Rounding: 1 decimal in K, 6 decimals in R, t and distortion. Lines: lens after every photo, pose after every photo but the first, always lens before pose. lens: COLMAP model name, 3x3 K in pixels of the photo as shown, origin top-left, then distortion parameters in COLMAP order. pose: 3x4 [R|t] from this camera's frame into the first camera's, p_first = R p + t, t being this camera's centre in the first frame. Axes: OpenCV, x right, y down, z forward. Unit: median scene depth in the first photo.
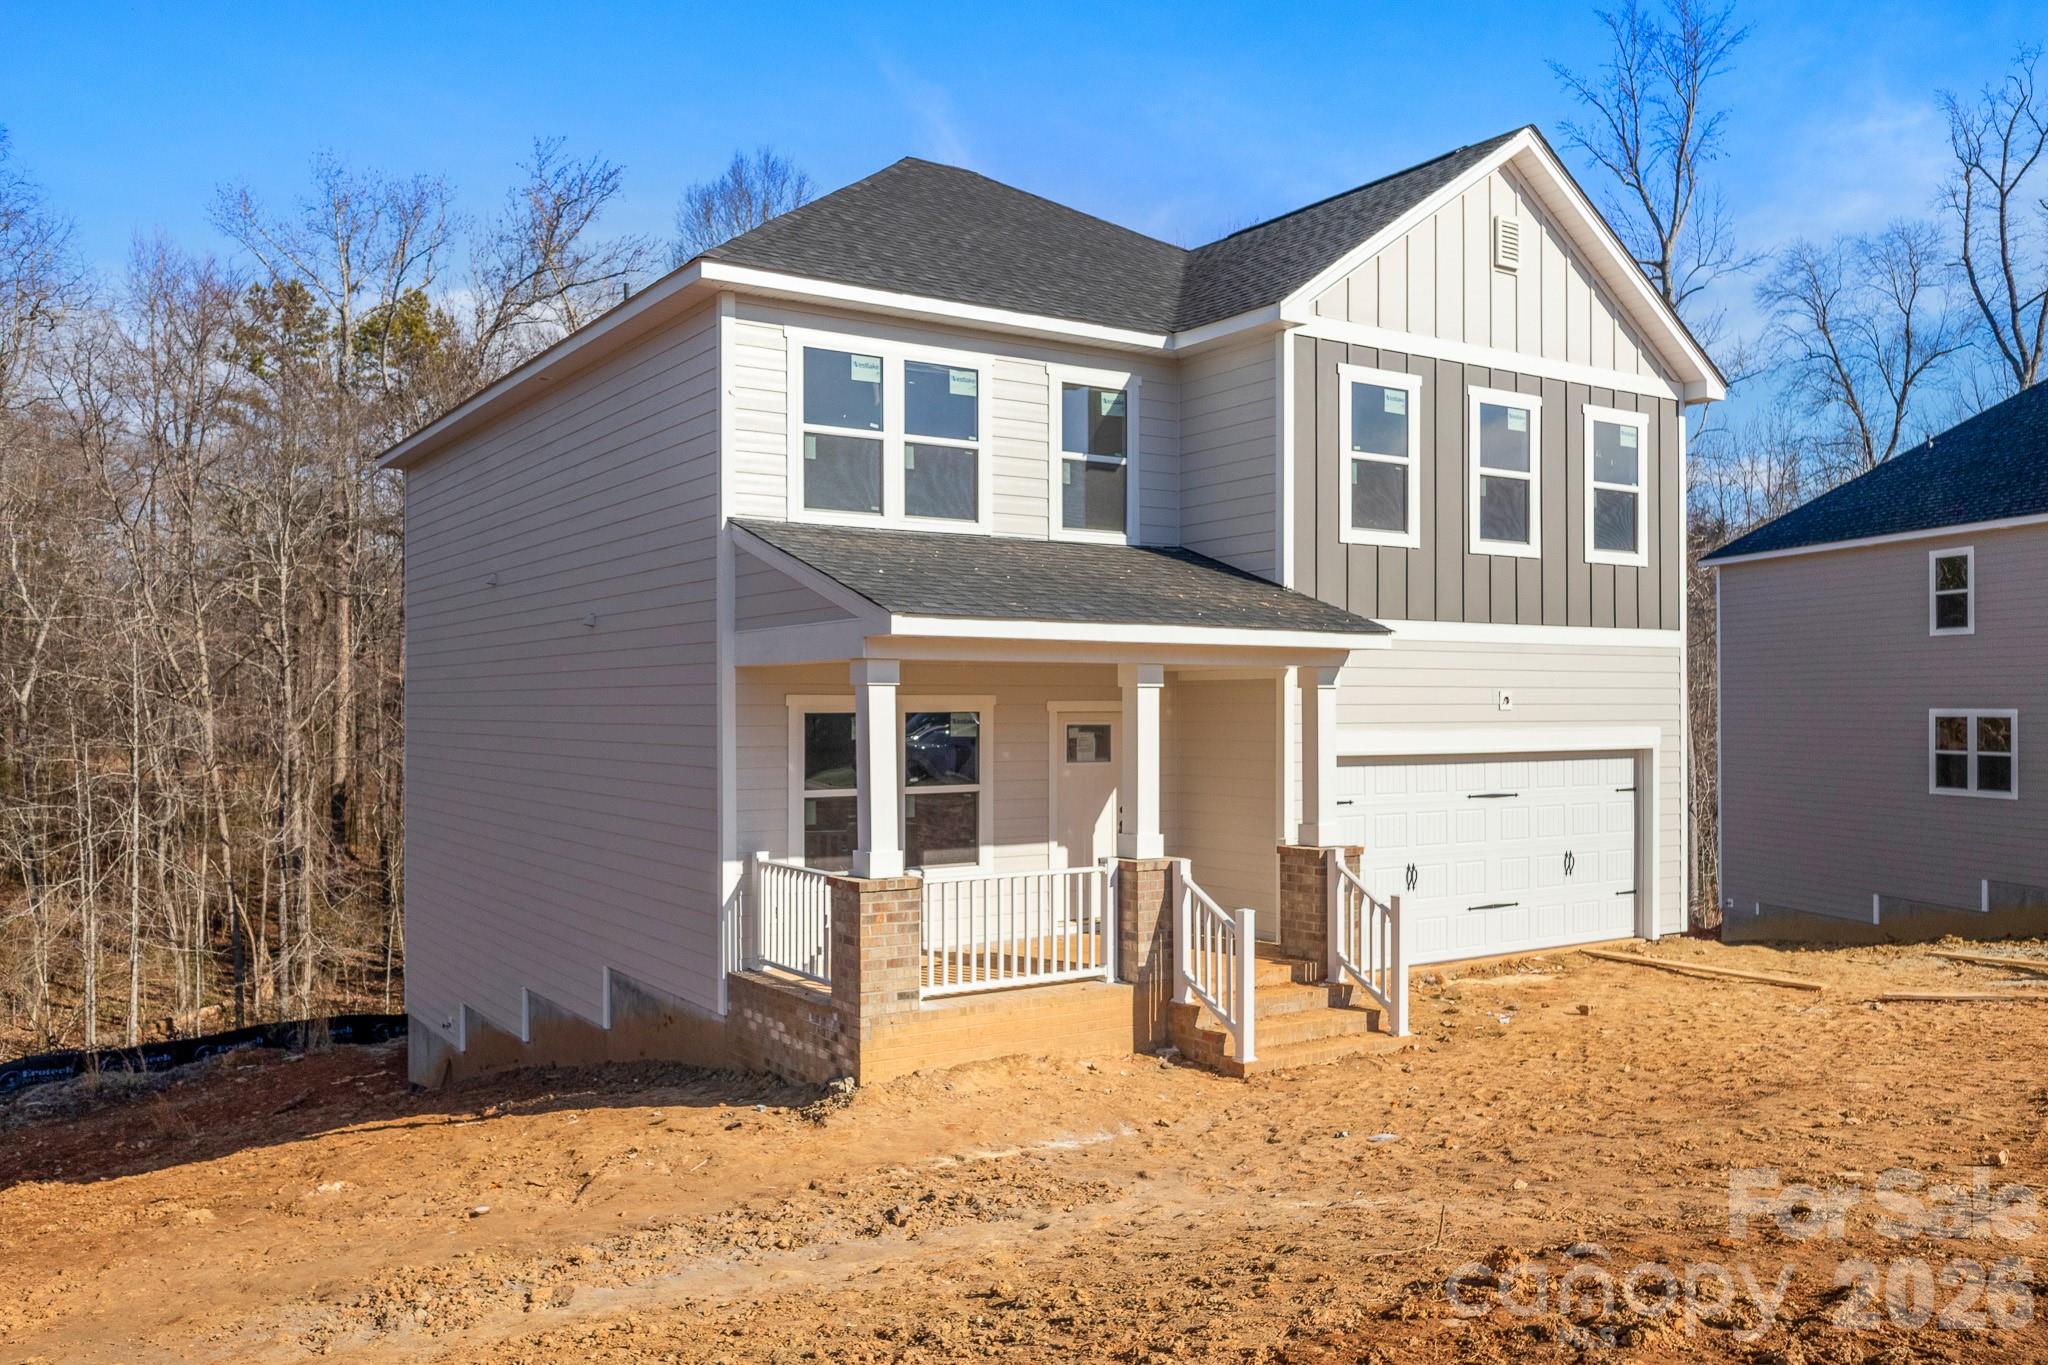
lens RADIAL K [[1554.7, 0, 1020.2], [0, 1554.7, 686.8], [0, 0, 1]] dist [0.016665, 0.004713]
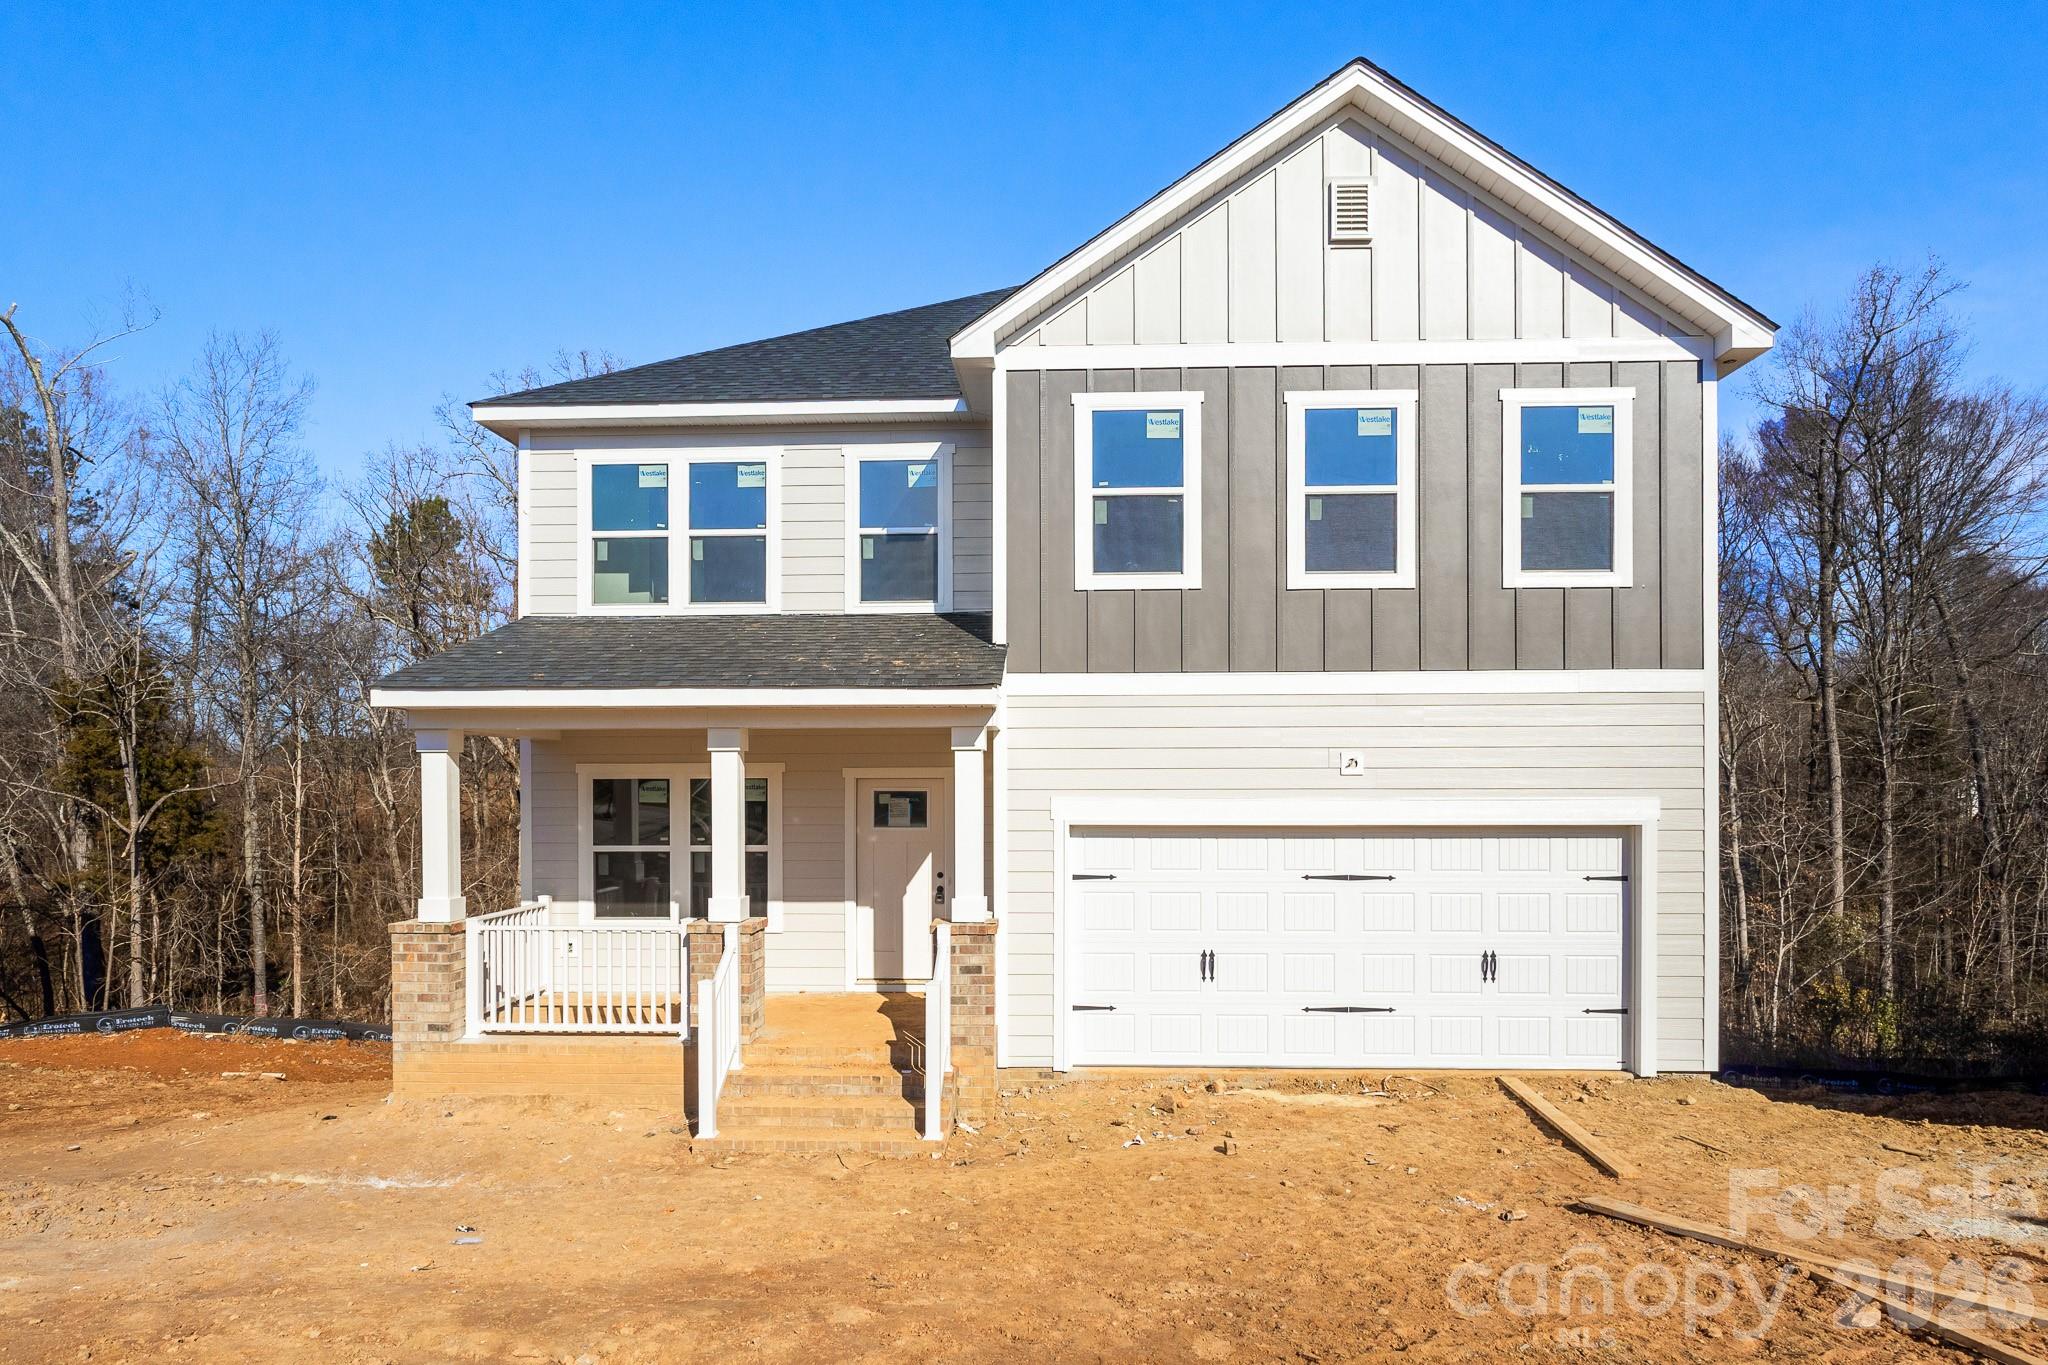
lens RADIAL K [[1220.3, 0, 1017.8], [0, 1220.3, 777.2], [0, 0, 1]] dist [0.001190, -0.003129]
pose [[0.811497, -0.002410, -0.584351, 0.587678], [0.008835, 0.999928, 0.008145, 0.009855], [0.584289, -0.011772, 0.811460, 0.395631]]
